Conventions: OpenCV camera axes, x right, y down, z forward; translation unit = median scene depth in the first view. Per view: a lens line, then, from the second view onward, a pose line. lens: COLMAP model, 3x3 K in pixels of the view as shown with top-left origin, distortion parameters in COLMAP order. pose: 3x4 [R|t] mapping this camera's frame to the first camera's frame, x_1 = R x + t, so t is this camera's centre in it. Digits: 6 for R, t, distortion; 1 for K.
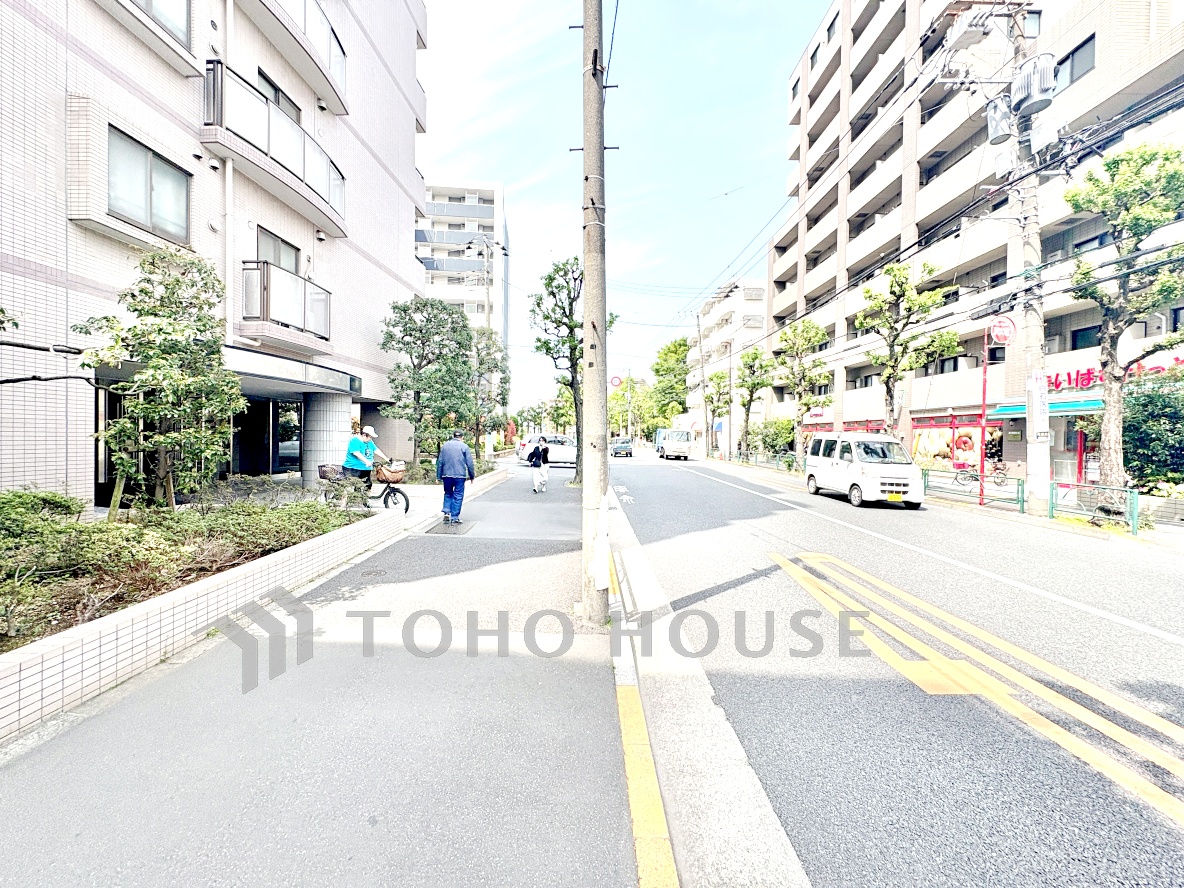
lens RADIAL K [[468.6, 0, 592.0], [0, 468.6, 444.0], [0, 0, 1]] dist [-0.000325, -0.000215]
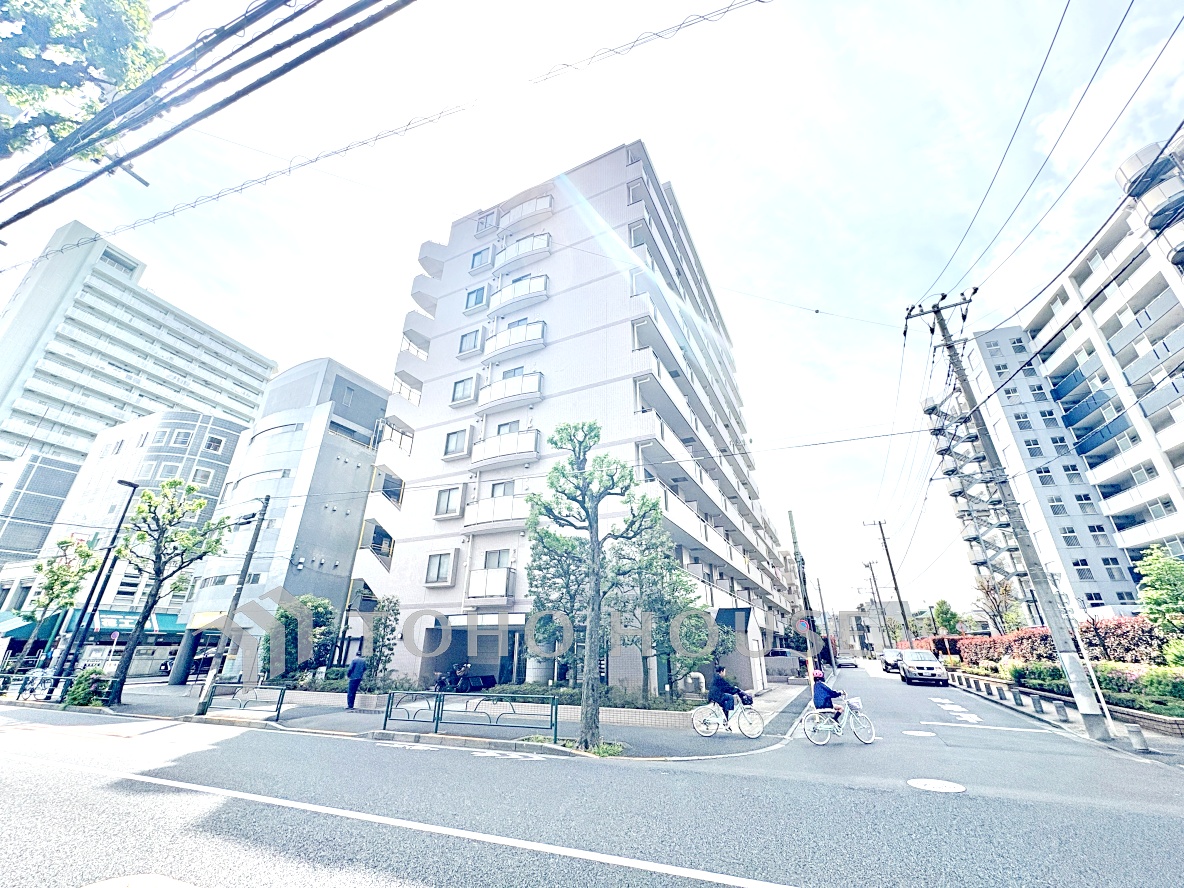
lens RADIAL K [[468.6, 0, 592.0], [0, 468.6, 444.0], [0, 0, 1]] dist [-0.000325, -0.000215]
pose [[-0.398048, -0.390833, -0.829944, 1.008555], [-0.027898, 0.909444, -0.414891, -0.024383], [0.916940, -0.141993, -0.372906, 2.125195]]
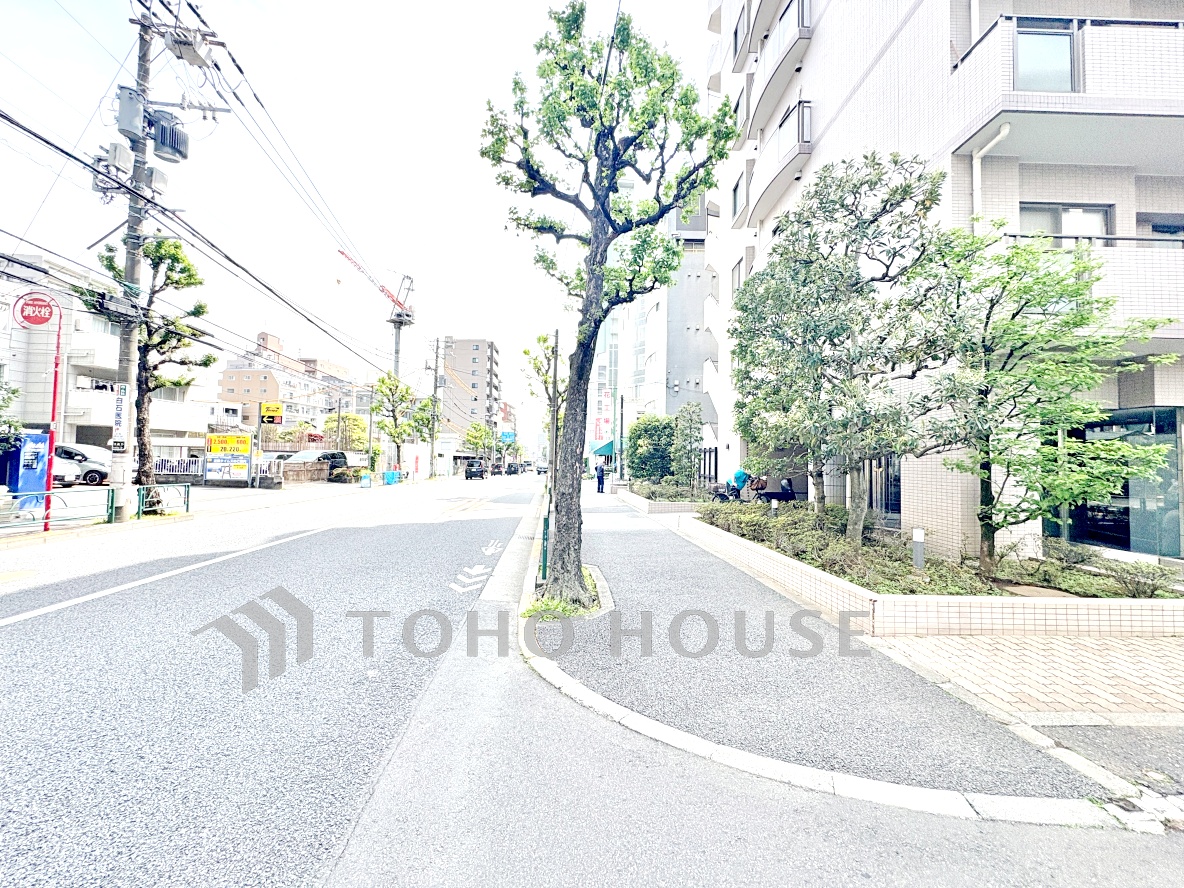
lens RADIAL K [[469.4, 0, 592.7], [0, 469.4, 442.9], [0, 0, 1]] dist [0.001605, -0.000249]
pose [[-0.996598, -0.041635, -0.071130, -0.022710], [-0.039851, 0.998859, -0.026316, -0.030402], [0.072145, -0.023392, -0.997120, 2.253032]]
